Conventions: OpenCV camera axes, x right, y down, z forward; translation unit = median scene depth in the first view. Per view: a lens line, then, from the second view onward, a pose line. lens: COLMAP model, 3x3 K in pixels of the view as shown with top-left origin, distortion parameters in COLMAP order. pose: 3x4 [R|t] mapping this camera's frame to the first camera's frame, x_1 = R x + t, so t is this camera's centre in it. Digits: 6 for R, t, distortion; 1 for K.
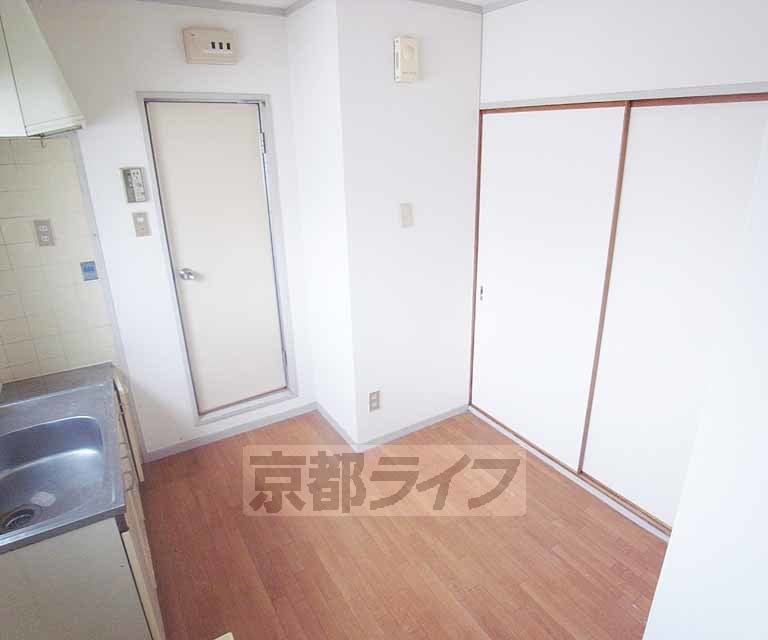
lens RADIAL K [[473.8, 0, 383.3], [0, 473.8, 304.3], [0, 0, 1]] dist [-0.002463, -0.000547]
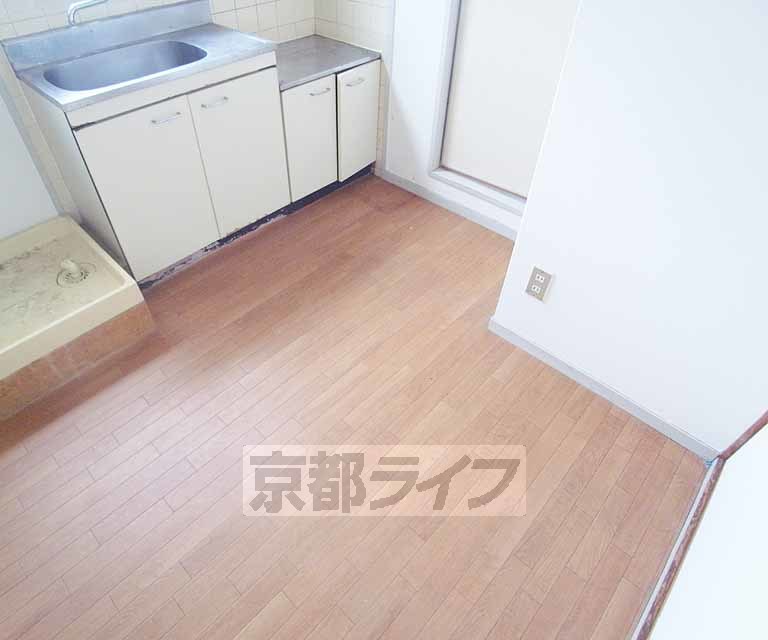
lens RADIAL K [[473.8, 0, 383.3], [0, 473.8, 304.3], [0, 0, 1]] dist [-0.002463, -0.000547]
pose [[0.253094, 0.675223, -0.692833, 0.349818], [-0.315305, 0.734619, 0.600764, -0.066159], [0.914618, 0.066404, 0.398828, 0.592711]]
